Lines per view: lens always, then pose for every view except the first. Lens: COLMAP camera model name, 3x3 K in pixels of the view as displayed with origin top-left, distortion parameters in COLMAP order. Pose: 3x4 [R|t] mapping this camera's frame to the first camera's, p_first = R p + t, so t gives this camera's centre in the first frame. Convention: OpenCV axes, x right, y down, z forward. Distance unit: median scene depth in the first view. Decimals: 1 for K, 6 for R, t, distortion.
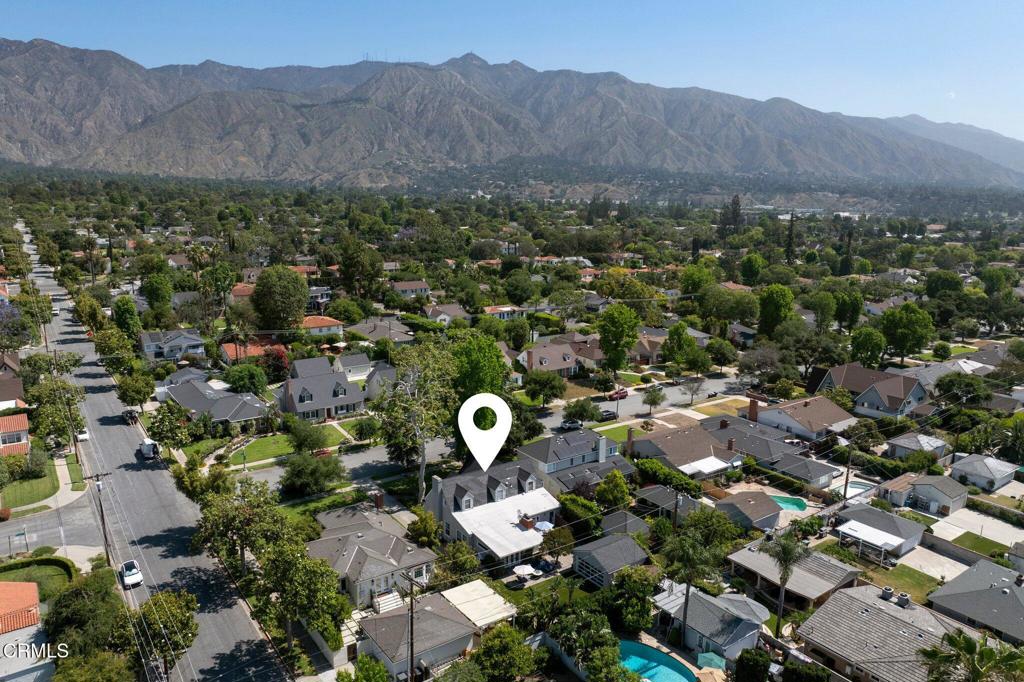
lens RADIAL K [[736.4, 0, 516.1], [0, 736.4, 340.3], [0, 0, 1]] dist [-0.047048, 0.010347]
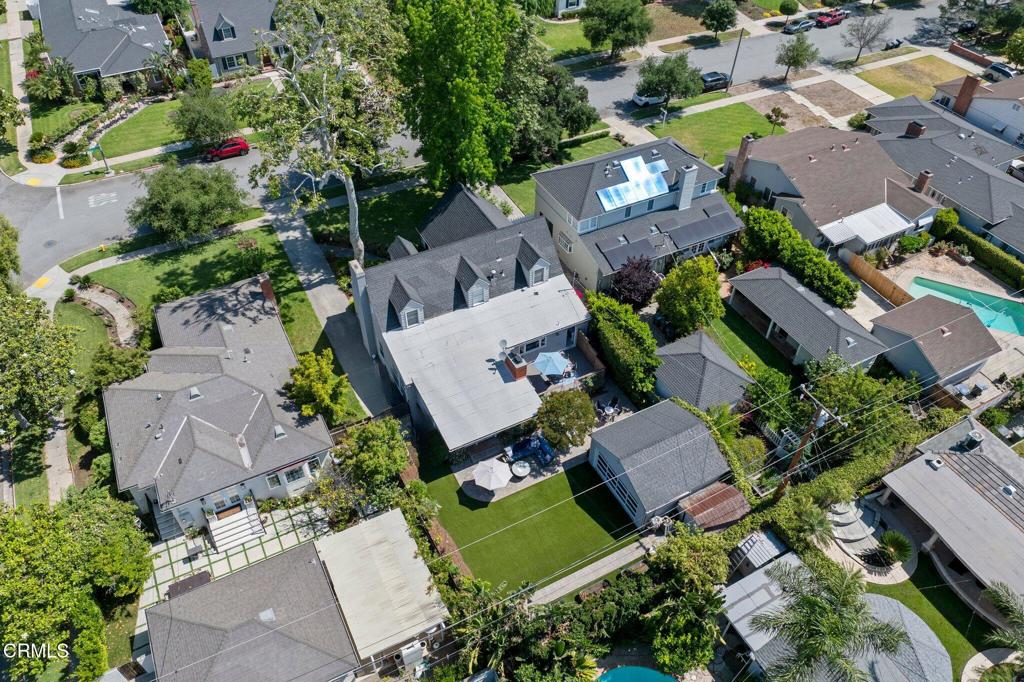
lens RADIAL K [[736.4, 0, 512.0], [0, 736.4, 338.8], [0, 0, 1]] dist [-0.047048, 0.010347]
pose [[0.989697, 0.100211, -0.102260, 0.052063], [-0.029967, 0.843388, 0.536469, -0.047160], [0.140005, -0.527877, 0.837702, 0.442249]]
